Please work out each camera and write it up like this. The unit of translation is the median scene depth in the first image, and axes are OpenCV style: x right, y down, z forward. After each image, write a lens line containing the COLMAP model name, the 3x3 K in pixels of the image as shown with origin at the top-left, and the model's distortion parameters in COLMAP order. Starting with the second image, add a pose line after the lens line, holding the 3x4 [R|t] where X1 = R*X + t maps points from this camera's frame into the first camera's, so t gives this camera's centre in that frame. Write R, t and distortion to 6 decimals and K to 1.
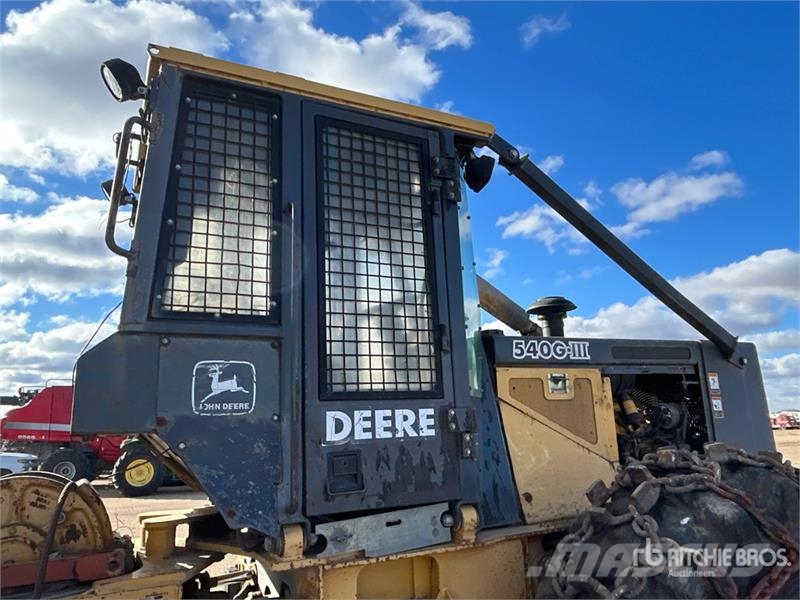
lens RADIAL K [[576.7, 0, 400.0], [0, 576.7, 300.0], [0, 0, 1]] dist [-0.005788, -0.001490]
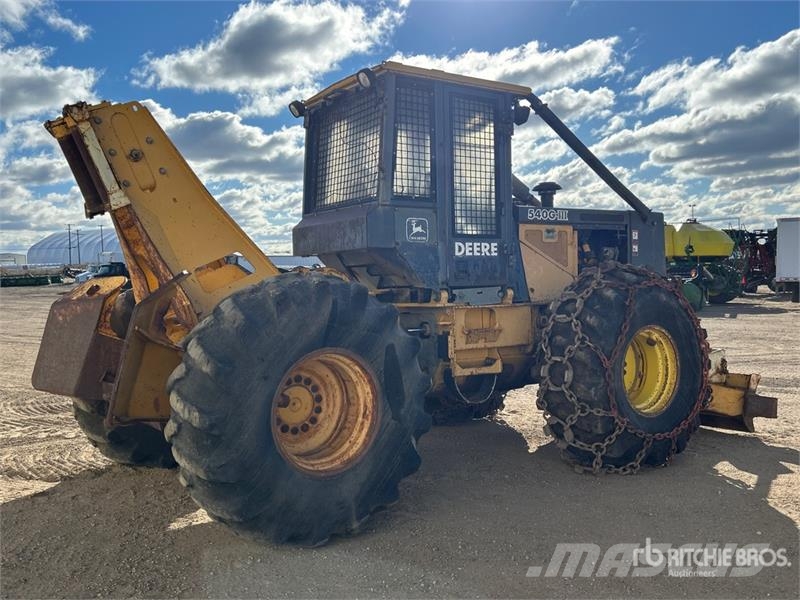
lens RADIAL K [[609.5, 0, 406.8], [0, 609.5, 297.4], [0, 0, 1]] dist [0.055111, -0.066523]
pose [[0.994767, 0.016635, 0.100802, -0.501011], [-0.040616, 0.969727, 0.240792, -0.144678], [-0.093745, -0.243626, 0.965328, -1.190122]]
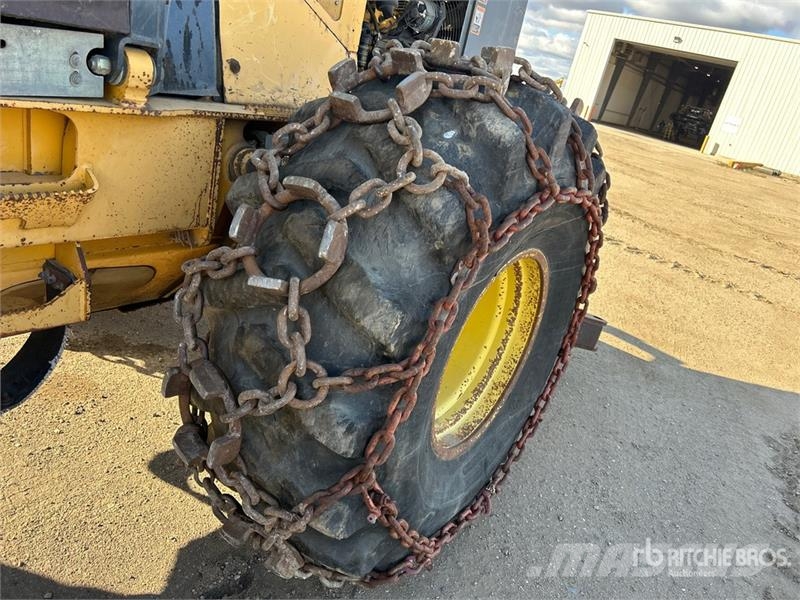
lens RADIAL K [[609.5, 0, 406.8], [0, 609.5, 297.4], [0, 0, 1]] dist [0.055111, -0.066523]
pose [[0.856811, 0.041894, 0.513925, 0.036435], [-0.342546, 0.791219, 0.506591, 0.138700], [-0.385404, -0.610096, 0.692276, 0.280267]]
